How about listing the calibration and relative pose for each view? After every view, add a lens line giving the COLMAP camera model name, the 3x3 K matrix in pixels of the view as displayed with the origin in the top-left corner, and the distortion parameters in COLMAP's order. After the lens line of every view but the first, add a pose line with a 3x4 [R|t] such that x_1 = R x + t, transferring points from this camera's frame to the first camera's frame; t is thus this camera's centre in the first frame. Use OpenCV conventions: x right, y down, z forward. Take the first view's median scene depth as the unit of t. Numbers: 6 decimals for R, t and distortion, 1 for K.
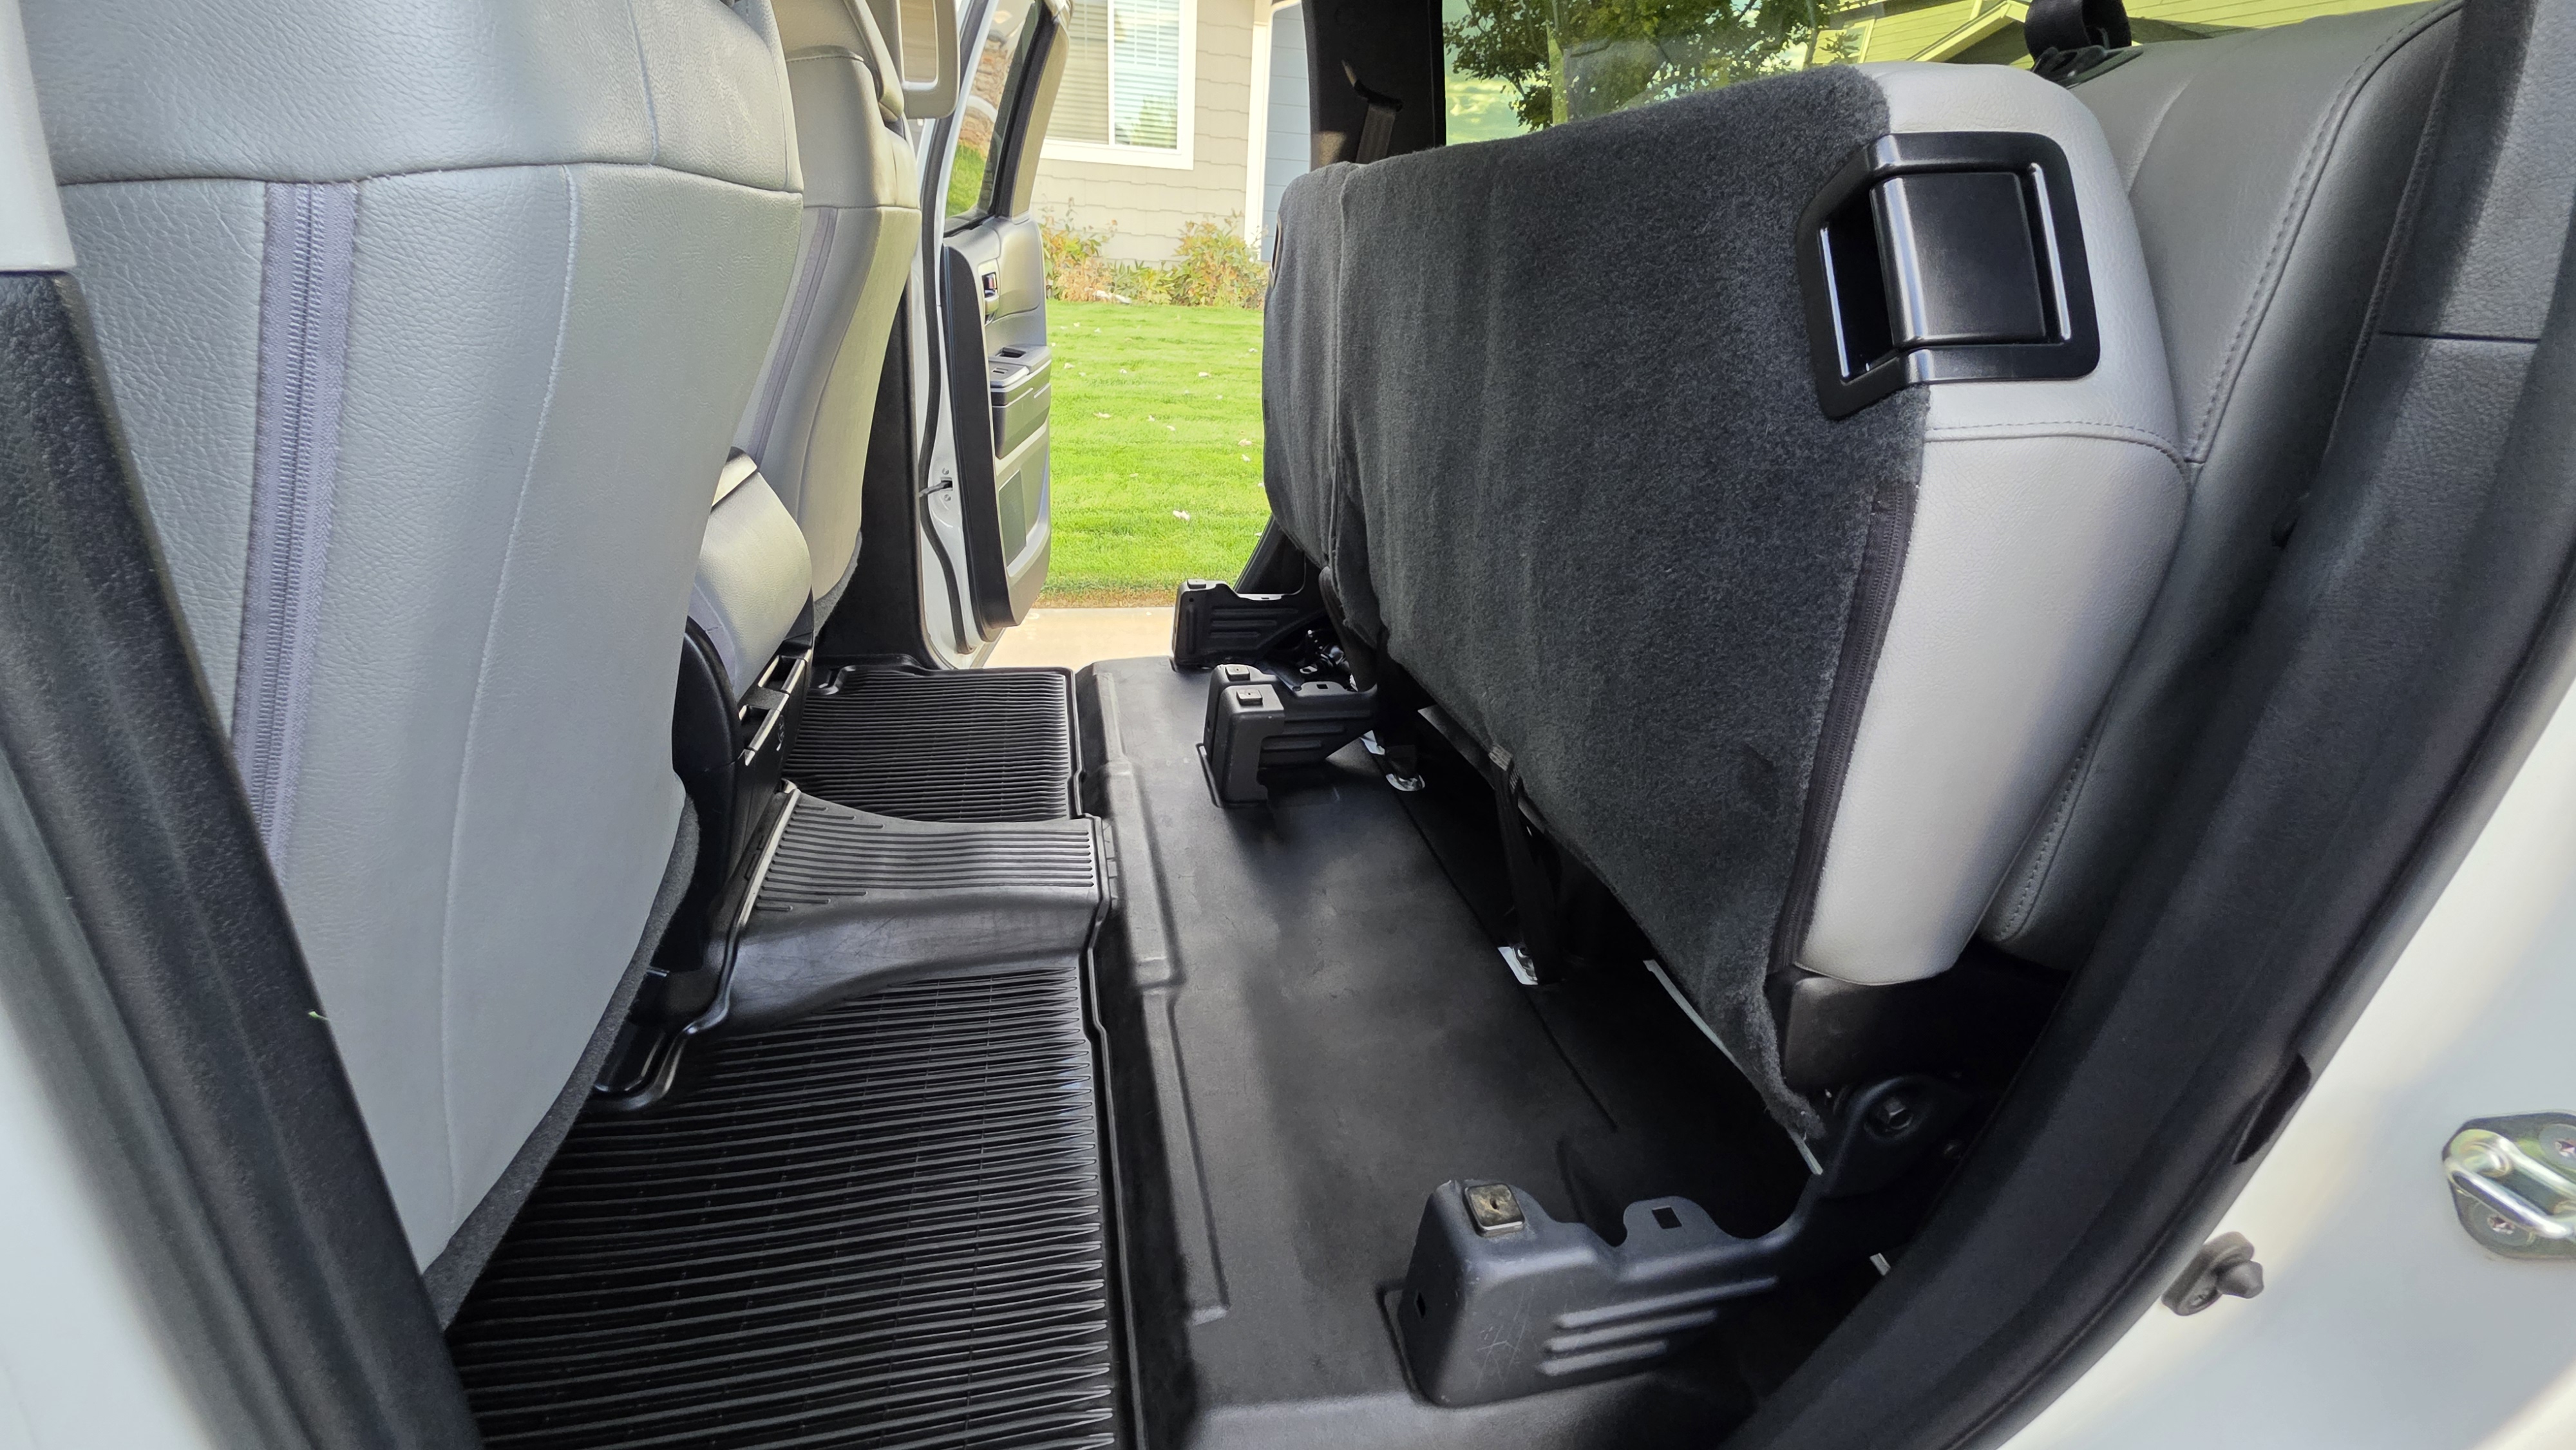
lens RADIAL K [[993.2, 0, 1286.4], [0, 993.2, 713.2], [0, 0, 1]] dist [0.001072, 0.000031]
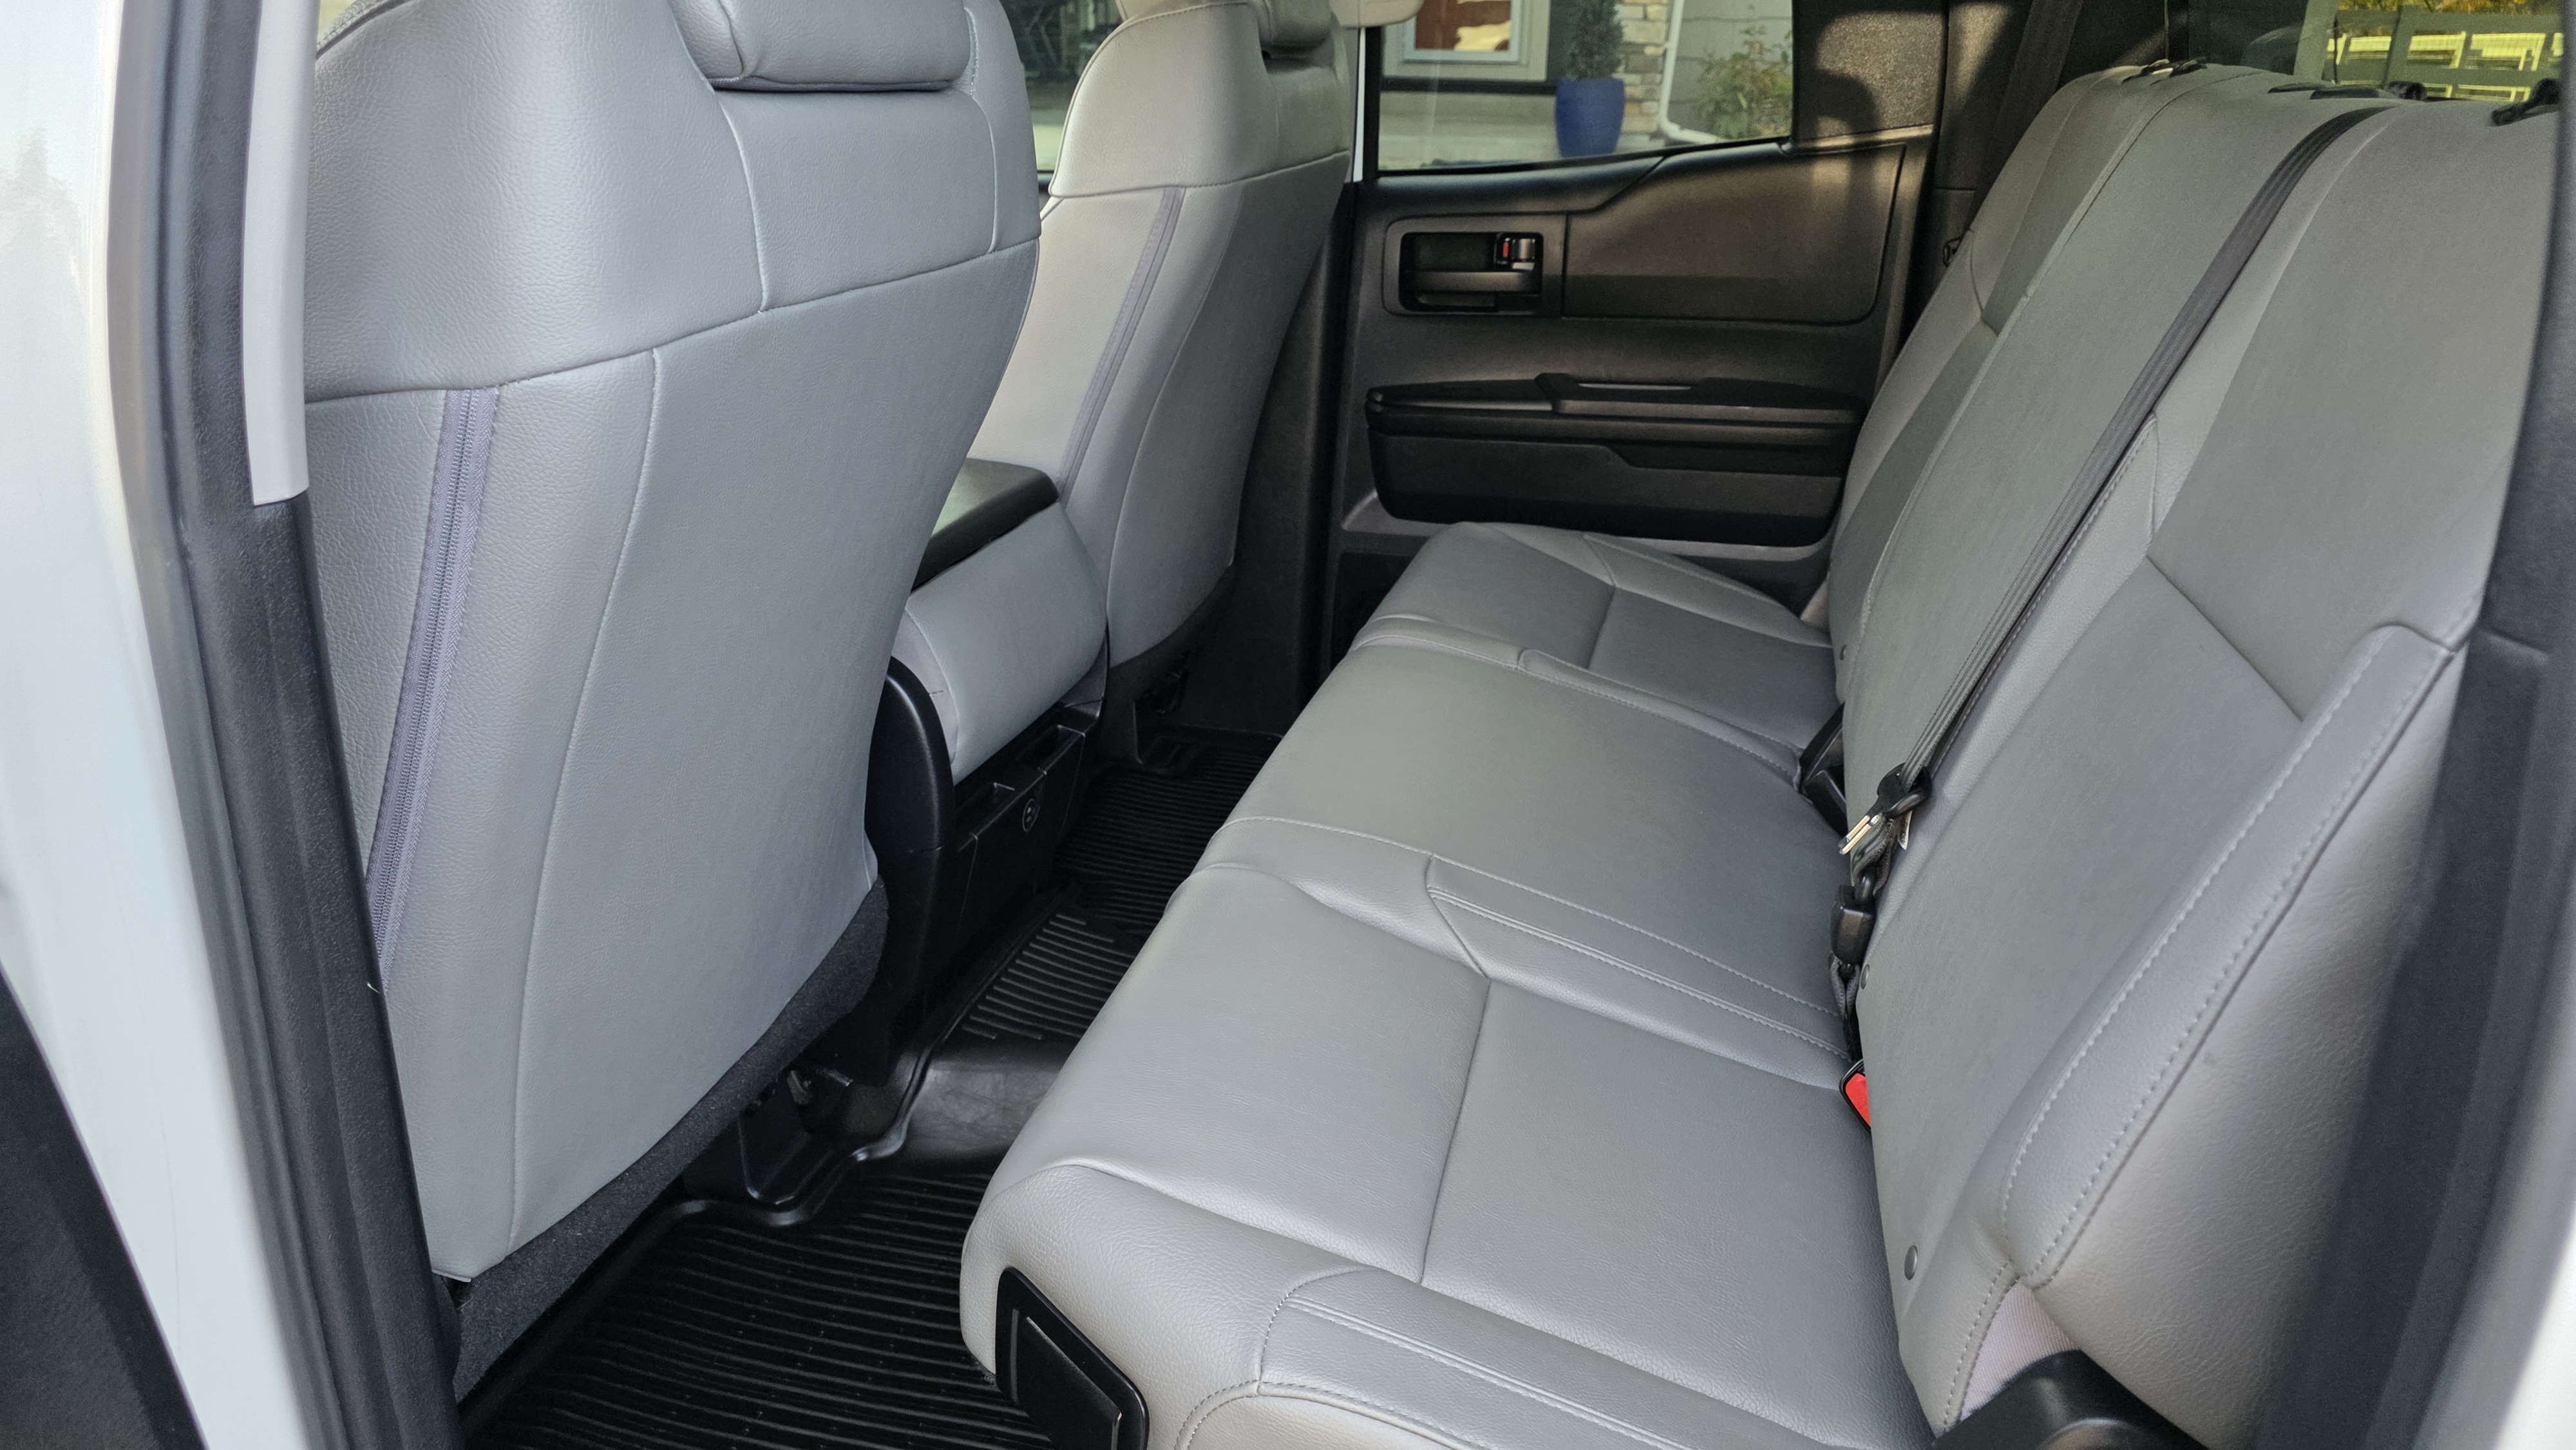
lens RADIAL K [[1714.4, 0, 1364.4], [0, 1714.4, 735.5], [0, 0, 1]] dist [0.055288, -0.054545]
pose [[0.901831, 0.123638, -0.414021, 0.601437], [-0.150699, 0.988022, -0.033206, -0.082217], [0.404957, 0.092339, 0.909661, -0.325205]]
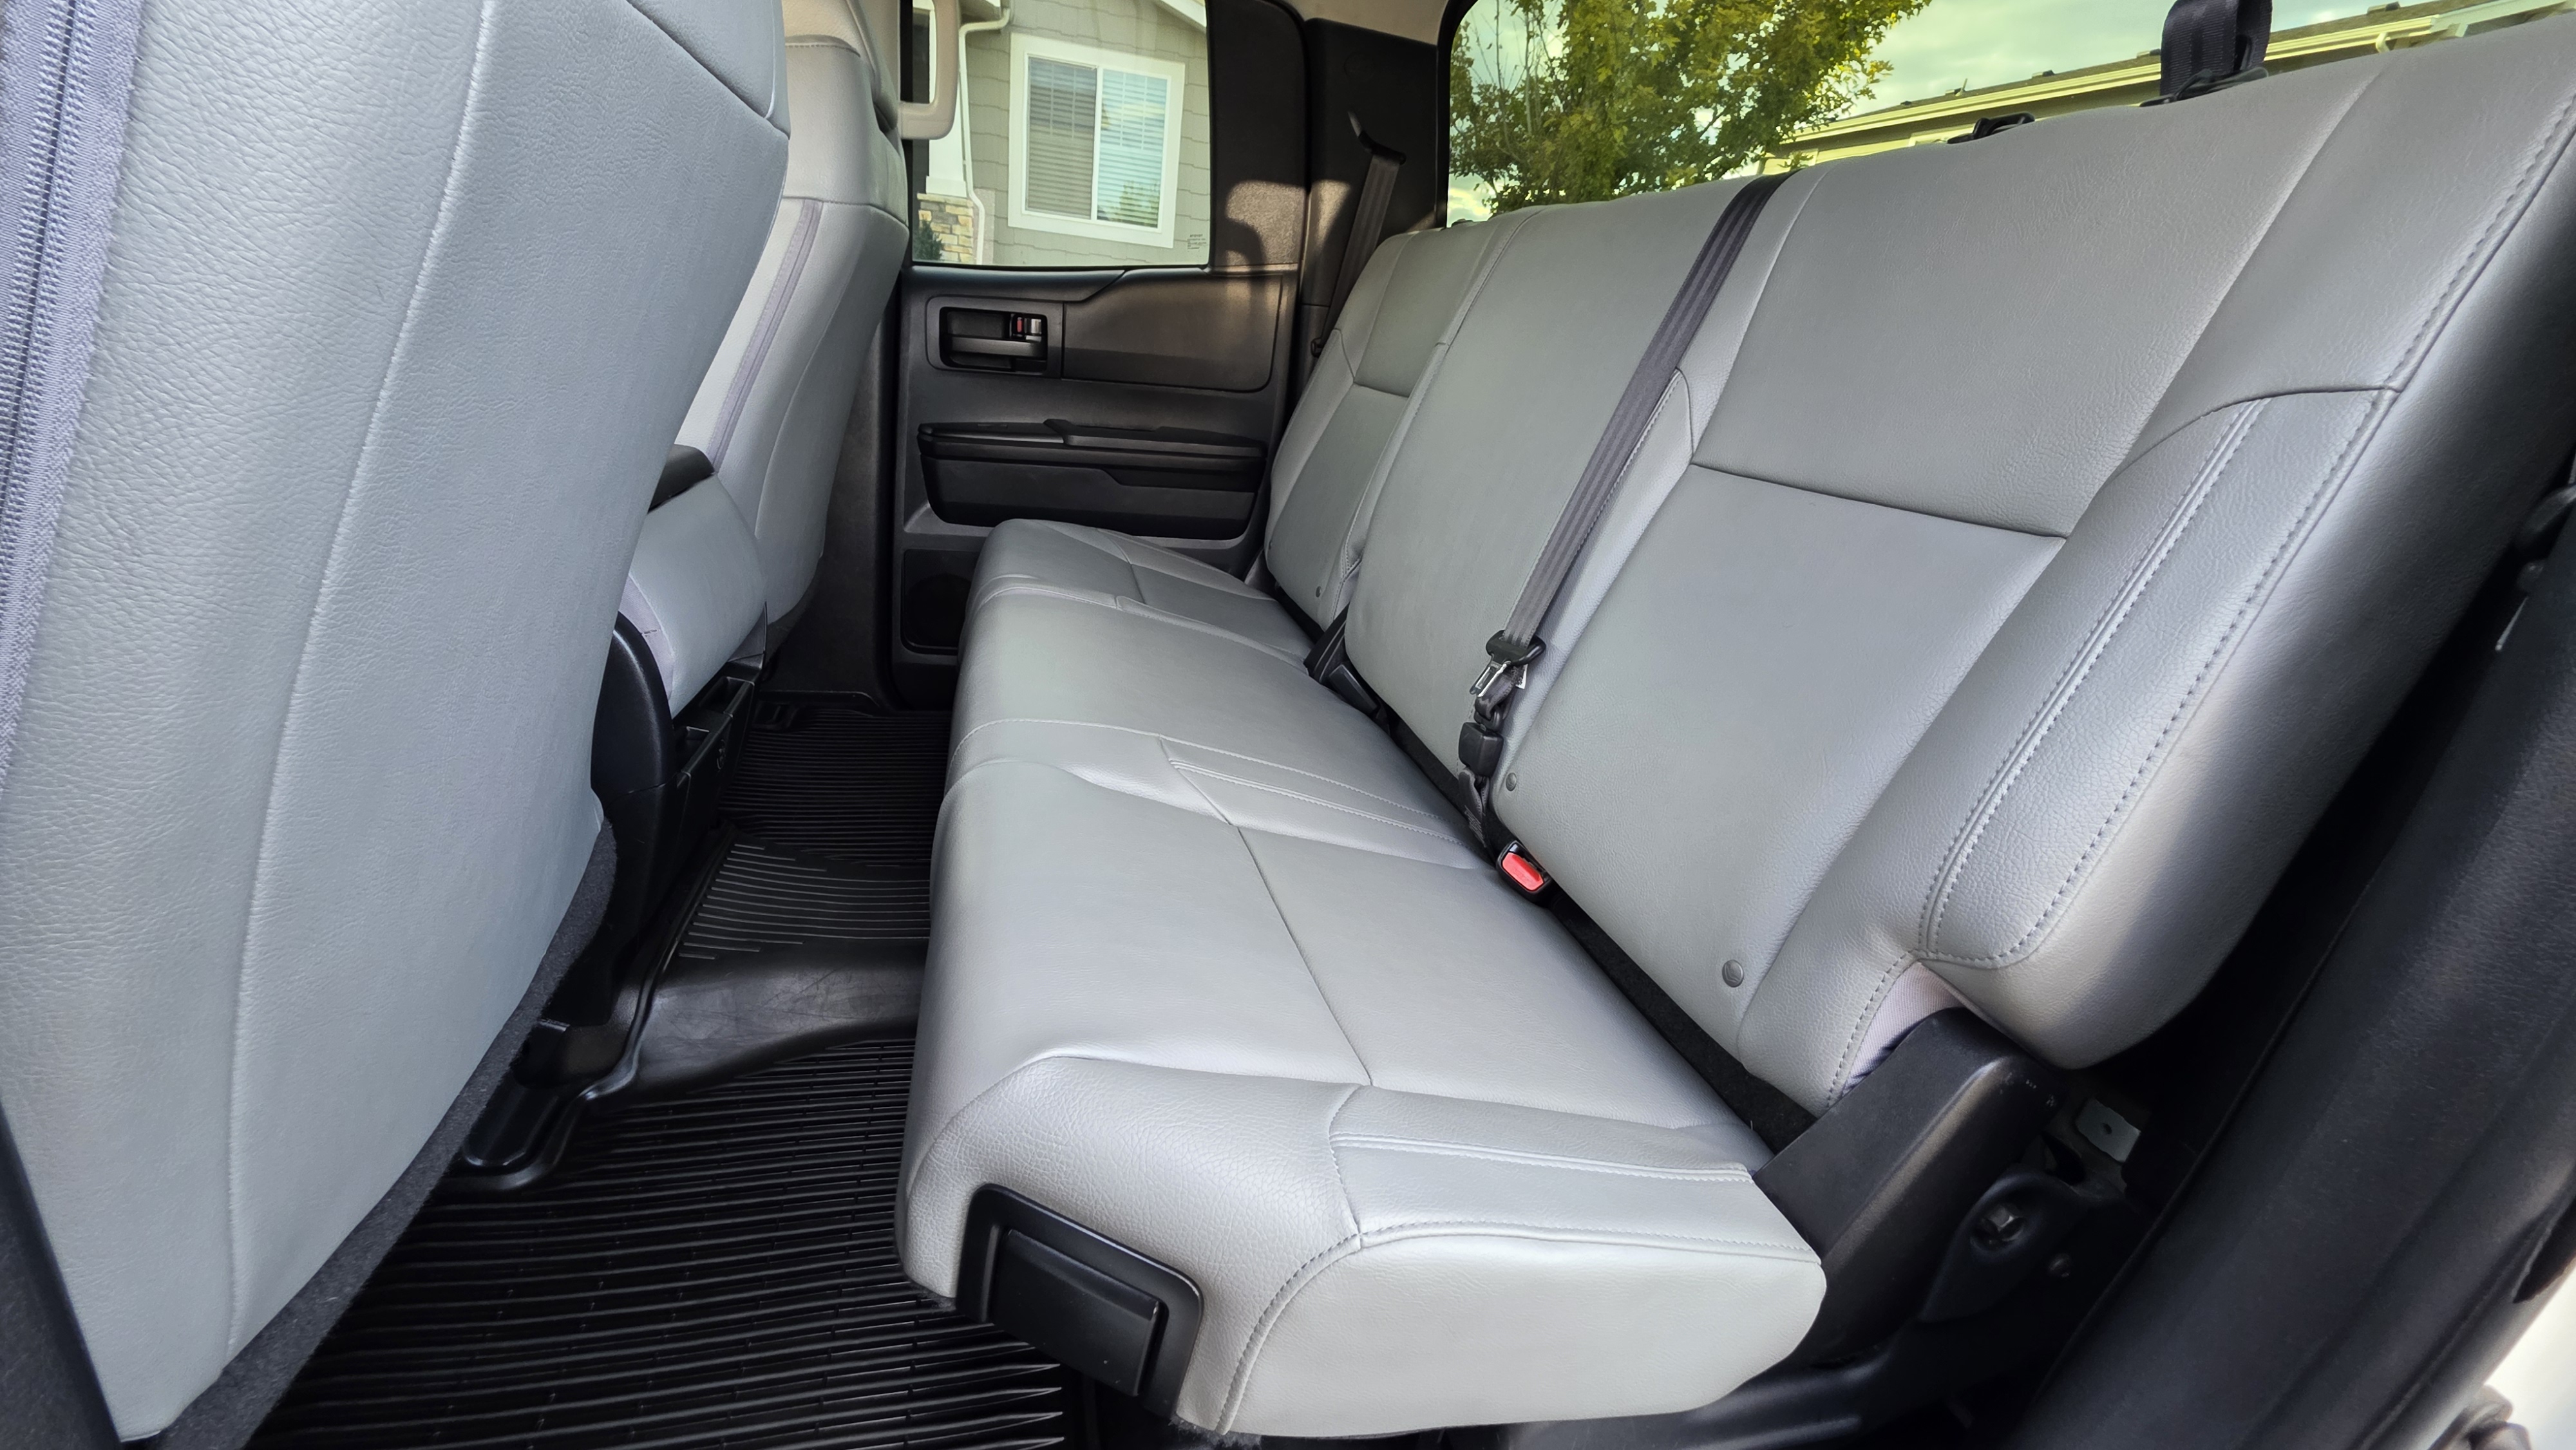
lens RADIAL K [[999.7, 0, 1284.0], [0, 999.7, 718.2], [0, 0, 1]] dist [0.001926, -0.000067]
pose [[0.998580, 0.036985, 0.038330, -0.073401], [-0.034358, 0.997157, -0.067069, 0.052807], [-0.040702, 0.065657, 0.997012, 0.151532]]
